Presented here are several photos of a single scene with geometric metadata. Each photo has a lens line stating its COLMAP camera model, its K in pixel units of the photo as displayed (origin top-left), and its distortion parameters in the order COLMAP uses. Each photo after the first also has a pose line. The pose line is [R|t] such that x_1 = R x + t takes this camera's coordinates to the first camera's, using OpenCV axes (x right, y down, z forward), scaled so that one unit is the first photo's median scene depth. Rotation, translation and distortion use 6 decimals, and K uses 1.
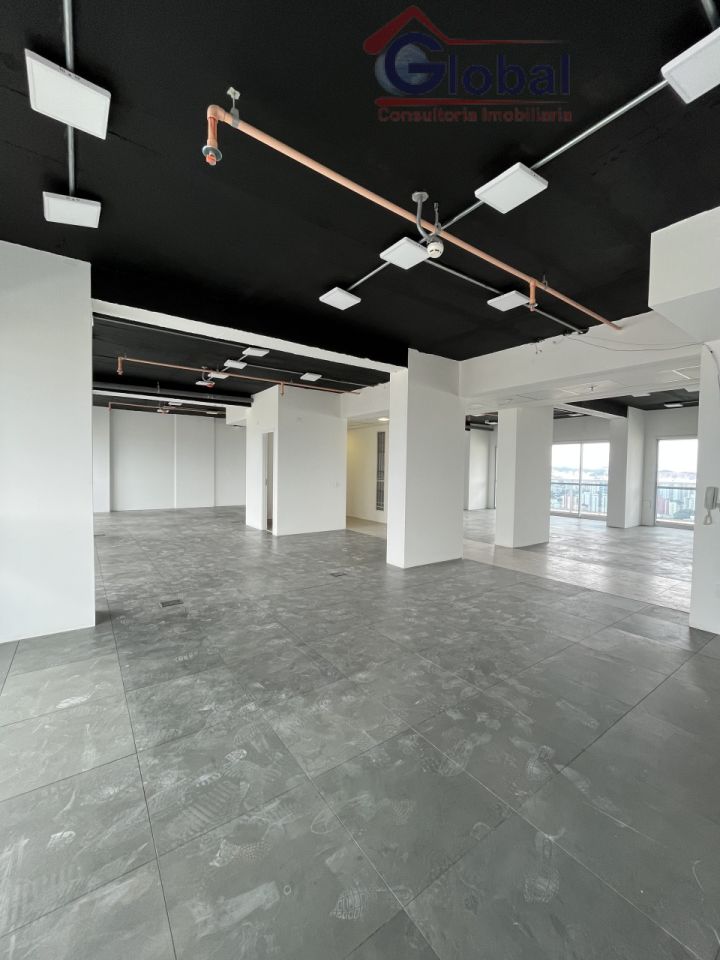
lens RADIAL K [[388.3, 0, 358.2], [0, 388.3, 479.2], [0, 0, 1]] dist [-0.001592, 0.000122]
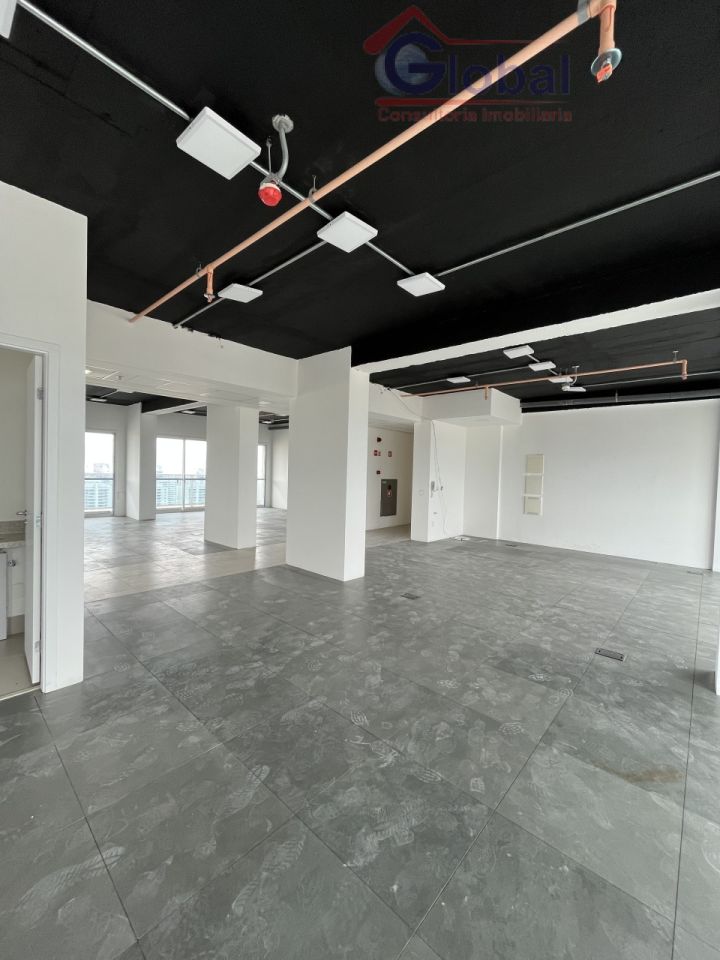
lens RADIAL K [[388.3, 0, 358.2], [0, 388.3, 479.2], [0, 0, 1]] dist [-0.001592, 0.000122]
pose [[-0.209660, -0.047079, 0.976640, -0.956600], [-0.006936, 0.998887, 0.046662, -0.072205], [-0.977750, 0.003009, -0.209753, 1.402061]]
